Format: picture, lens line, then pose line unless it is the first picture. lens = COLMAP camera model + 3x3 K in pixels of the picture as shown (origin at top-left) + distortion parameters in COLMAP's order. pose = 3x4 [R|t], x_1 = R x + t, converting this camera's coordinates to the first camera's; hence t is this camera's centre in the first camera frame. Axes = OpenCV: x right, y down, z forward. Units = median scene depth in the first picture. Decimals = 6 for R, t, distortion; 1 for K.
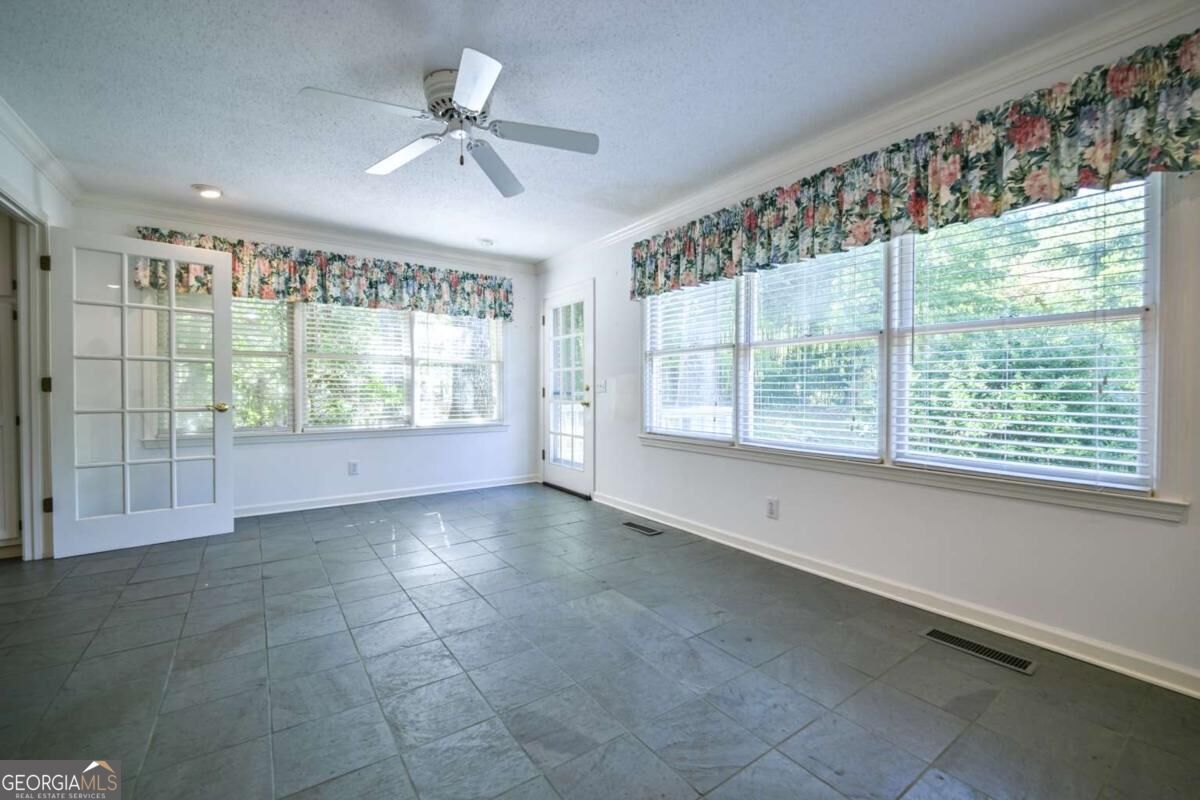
lens RADIAL K [[500.7, 0, 600.0], [0, 500.7, 400.0], [0, 0, 1]] dist [0.012709, -0.018009]
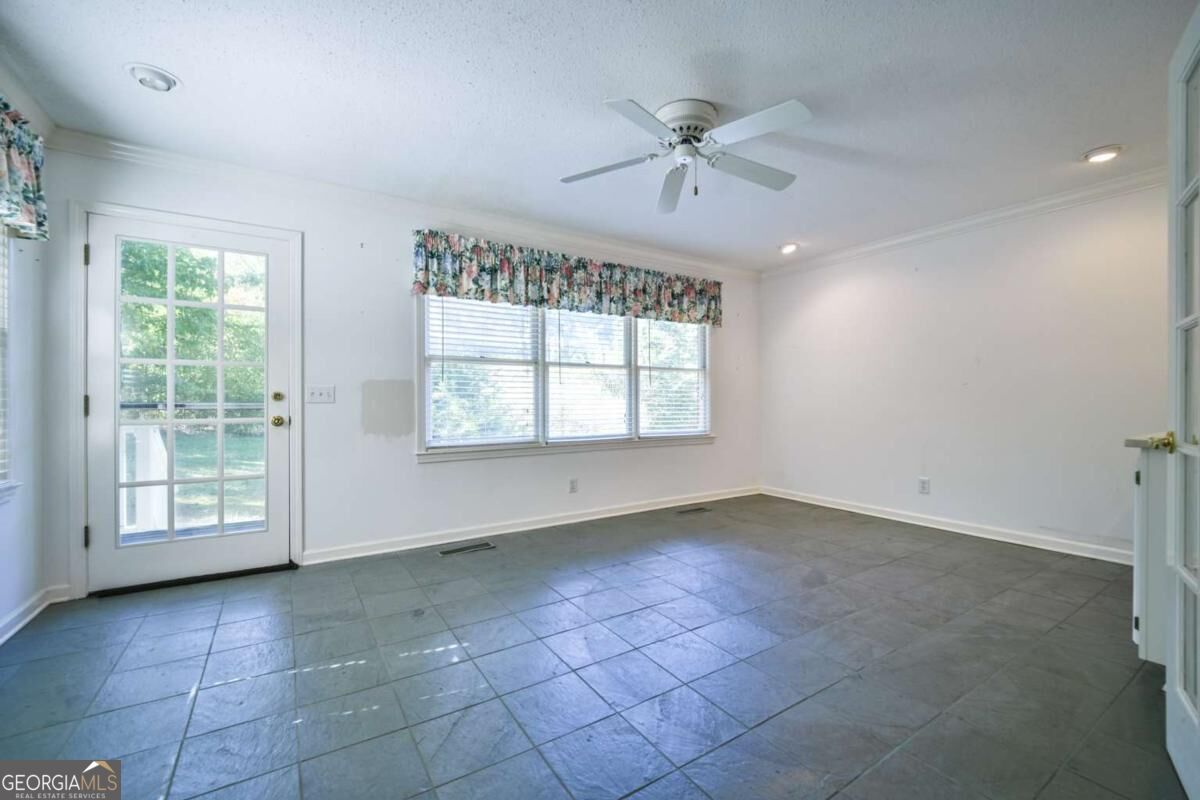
lens RADIAL K [[510.3, 0, 600.0], [0, 510.3, 400.0], [0, 0, 1]] dist [0.024948, -0.018792]
pose [[0.015872, -0.002365, 0.999871, -1.106294], [0.021072, 0.999776, 0.002031, -0.019306], [-0.999652, 0.021037, 0.015918, 0.948287]]
